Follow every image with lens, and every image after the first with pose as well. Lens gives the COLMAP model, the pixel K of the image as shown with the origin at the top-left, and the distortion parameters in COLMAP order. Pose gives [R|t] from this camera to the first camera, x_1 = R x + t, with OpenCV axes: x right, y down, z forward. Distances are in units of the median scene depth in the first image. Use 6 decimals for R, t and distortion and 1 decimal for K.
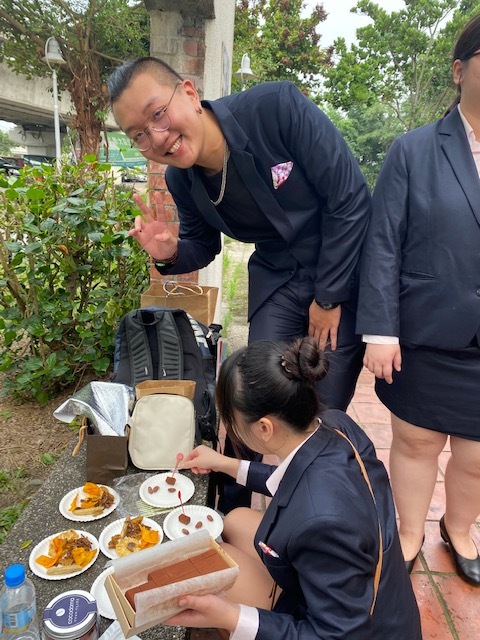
lens RADIAL K [[517.3, 0, 240.0], [0, 517.3, 320.0], [0, 0, 1]] dist [0.055678, -0.006887]
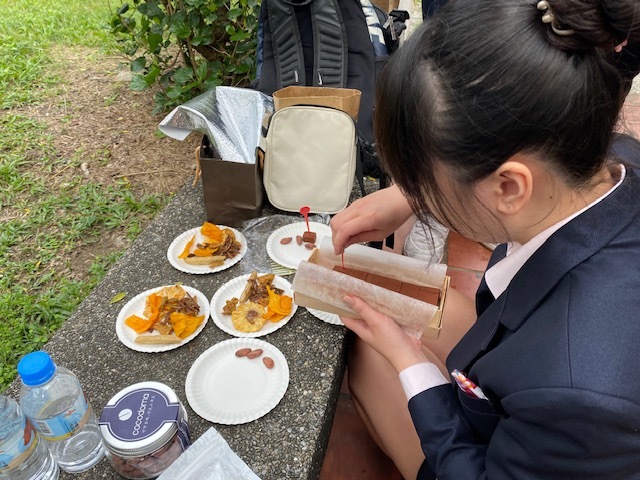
lens RADIAL K [[517.3, 0, 320.0], [0, 517.3, 240.0], [0, 0, 1]] dist [0.055678, -0.006887]
pose [[0.979381, 0.078467, -0.186159, 0.004053], [-0.009201, 0.937855, 0.346904, 0.077430], [0.201811, -0.338038, 0.919240, 0.345711]]
